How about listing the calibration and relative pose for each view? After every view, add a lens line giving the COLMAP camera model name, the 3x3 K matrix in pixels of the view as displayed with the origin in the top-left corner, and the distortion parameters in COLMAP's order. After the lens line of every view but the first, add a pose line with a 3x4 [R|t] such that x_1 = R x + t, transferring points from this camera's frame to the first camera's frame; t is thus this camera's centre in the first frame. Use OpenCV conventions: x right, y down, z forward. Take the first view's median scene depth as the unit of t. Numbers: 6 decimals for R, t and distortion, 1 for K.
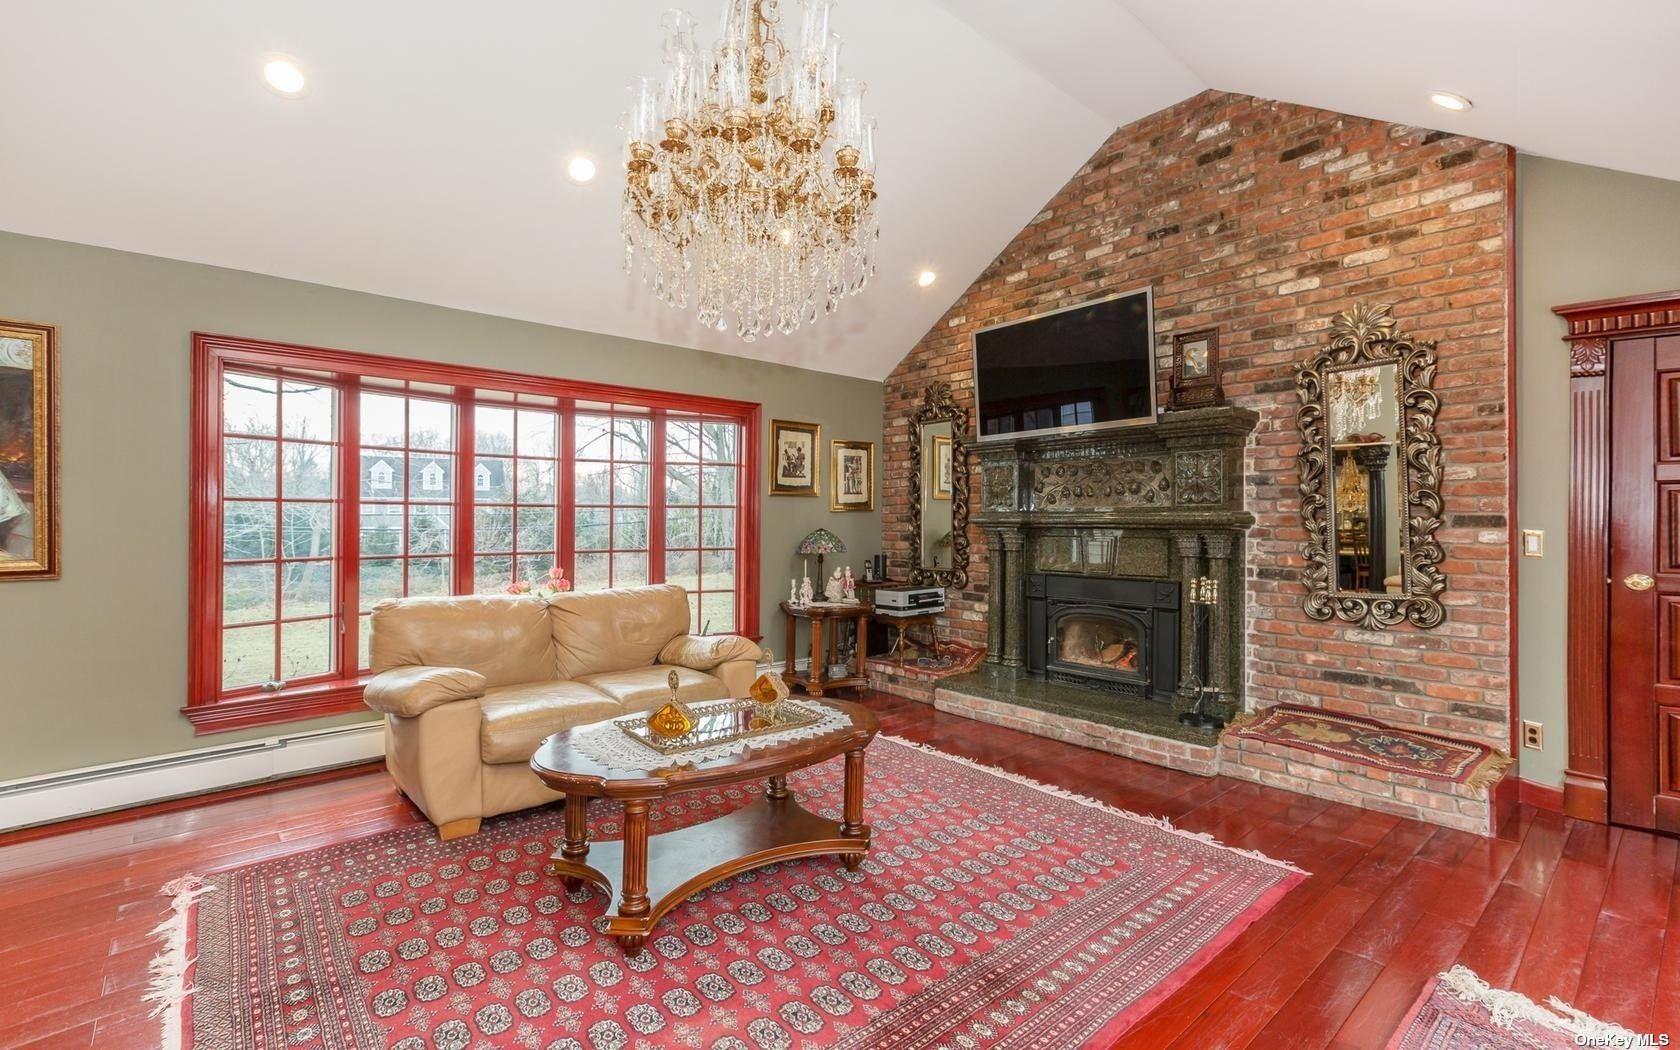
lens RADIAL K [[732.1, 0, 862.1], [0, 732.1, 527.0], [0, 0, 1]] dist [-0.000234, -0.000340]
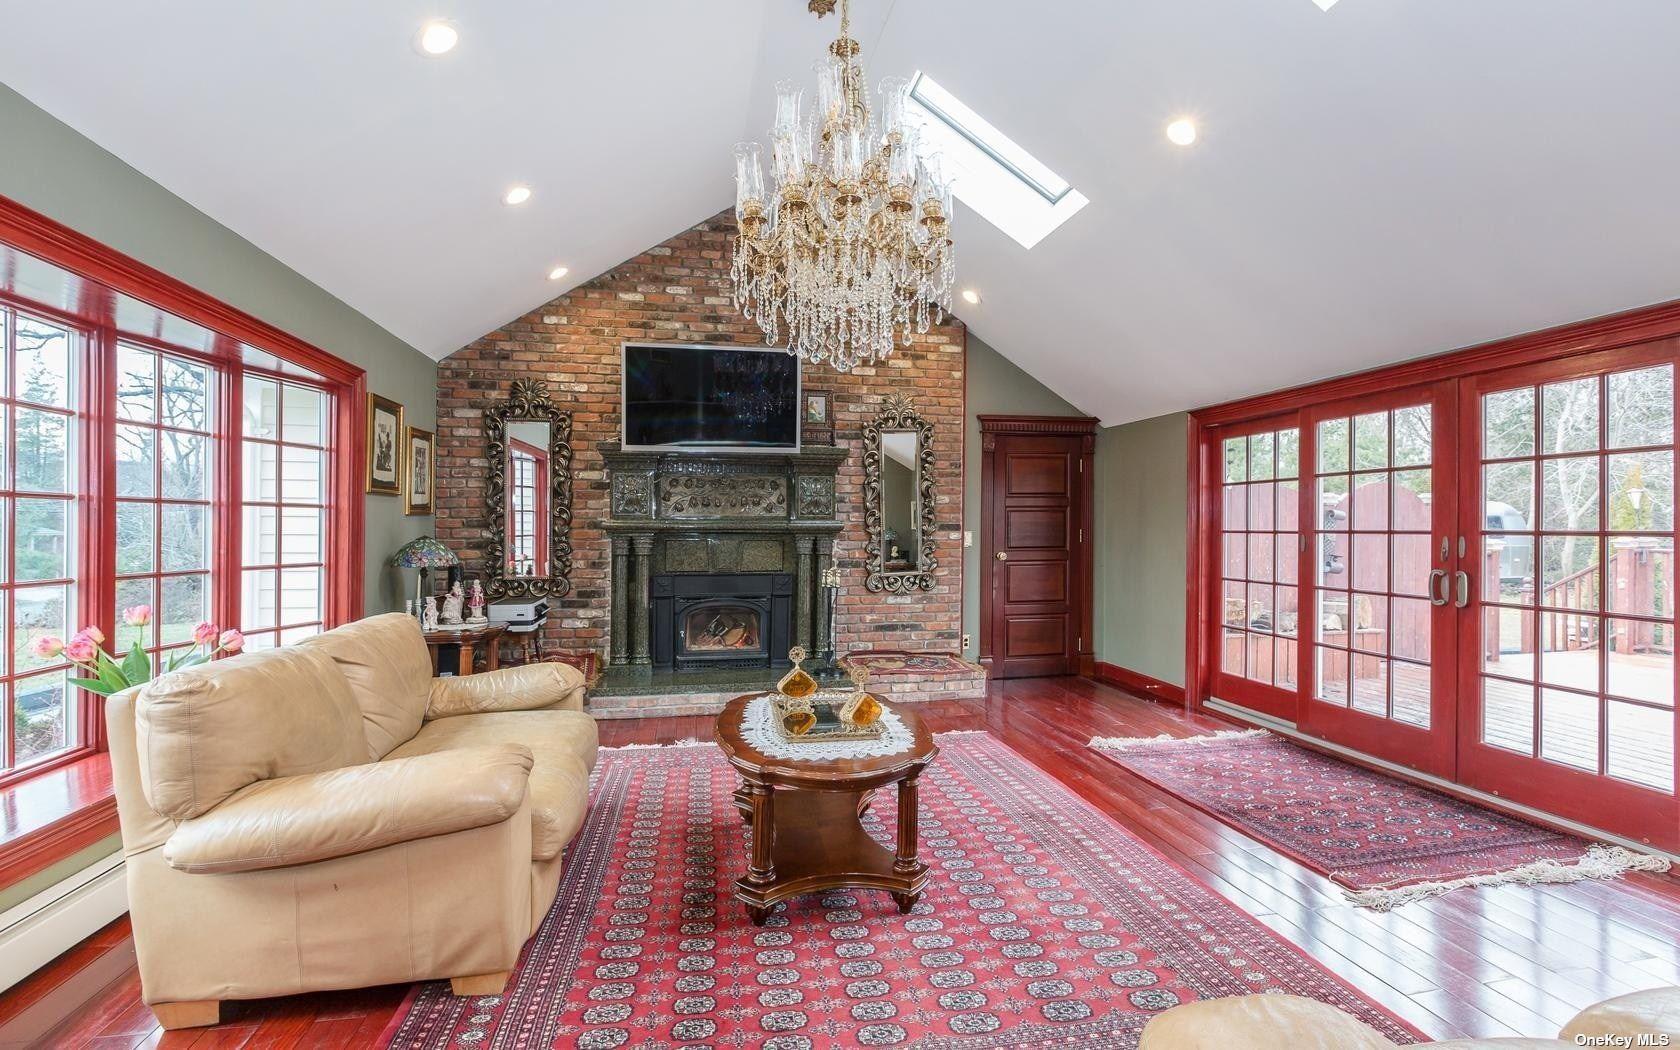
lens RADIAL K [[747.0, 0, 827.9], [0, 747.0, 514.8], [0, 0, 1]] dist [-0.002639, -0.000027]
pose [[0.522783, 0.010803, 0.852397, -0.713417], [0.004149, 0.999876, -0.015217, -0.010437], [-0.852456, 0.011492, 0.522673, 0.250489]]
